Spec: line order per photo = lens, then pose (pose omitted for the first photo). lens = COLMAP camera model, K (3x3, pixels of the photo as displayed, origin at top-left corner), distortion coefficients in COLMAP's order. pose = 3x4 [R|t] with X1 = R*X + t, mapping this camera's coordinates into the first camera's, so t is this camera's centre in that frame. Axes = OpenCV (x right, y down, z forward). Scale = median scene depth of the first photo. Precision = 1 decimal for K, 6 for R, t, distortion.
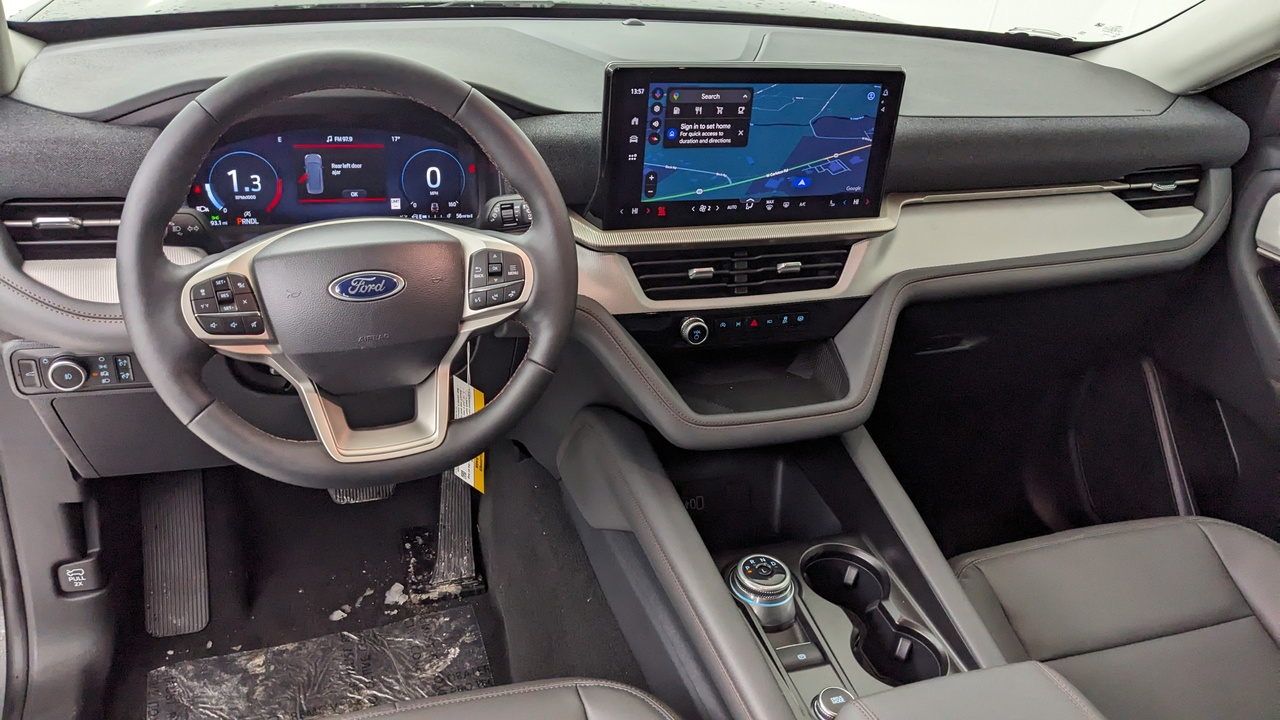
lens RADIAL K [[960.3, 0, 640.0], [0, 960.3, 360.0], [0, 0, 1]] dist [0.039084, -0.001963]
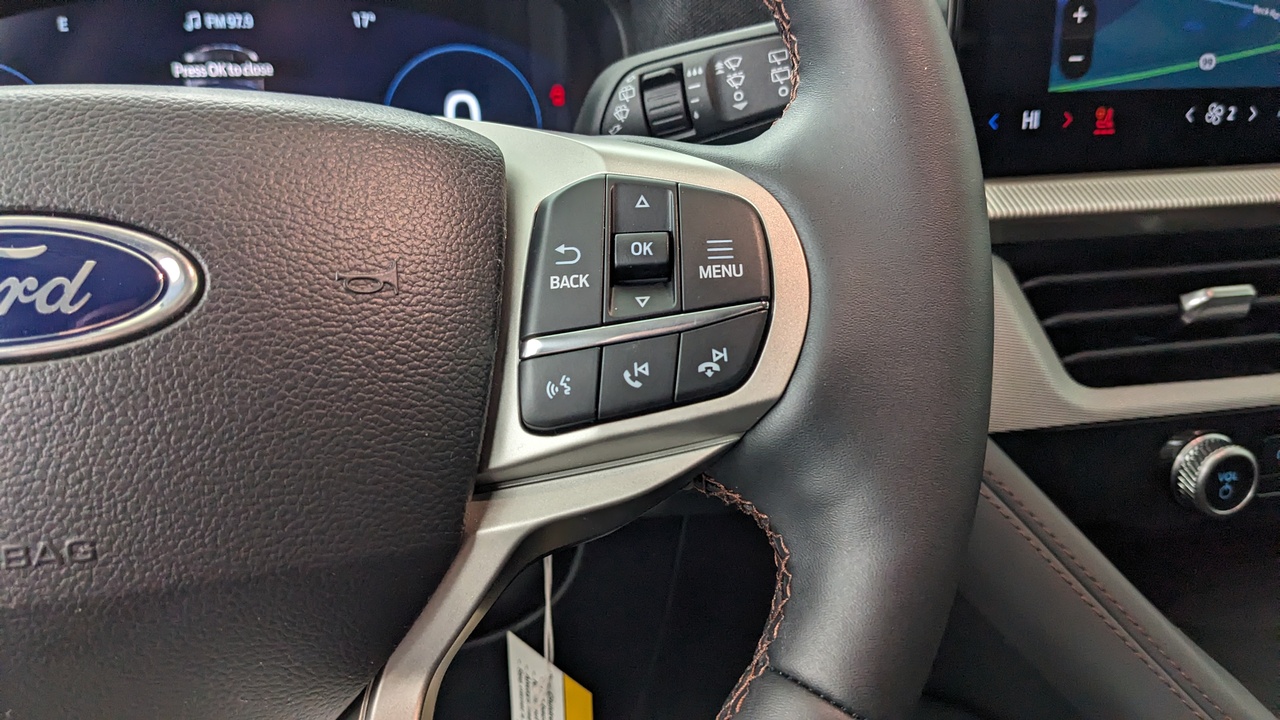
lens RADIAL K [[971.7, 0, 640.0], [0, 971.7, 360.0], [0, 0, 1]] dist [0.496880, -0.000264]
pose [[0.995844, 0.016187, -0.089624, -0.130365], [-0.021585, 0.997989, -0.059598, -0.056263], [0.088479, 0.061285, 0.994191, 0.776777]]
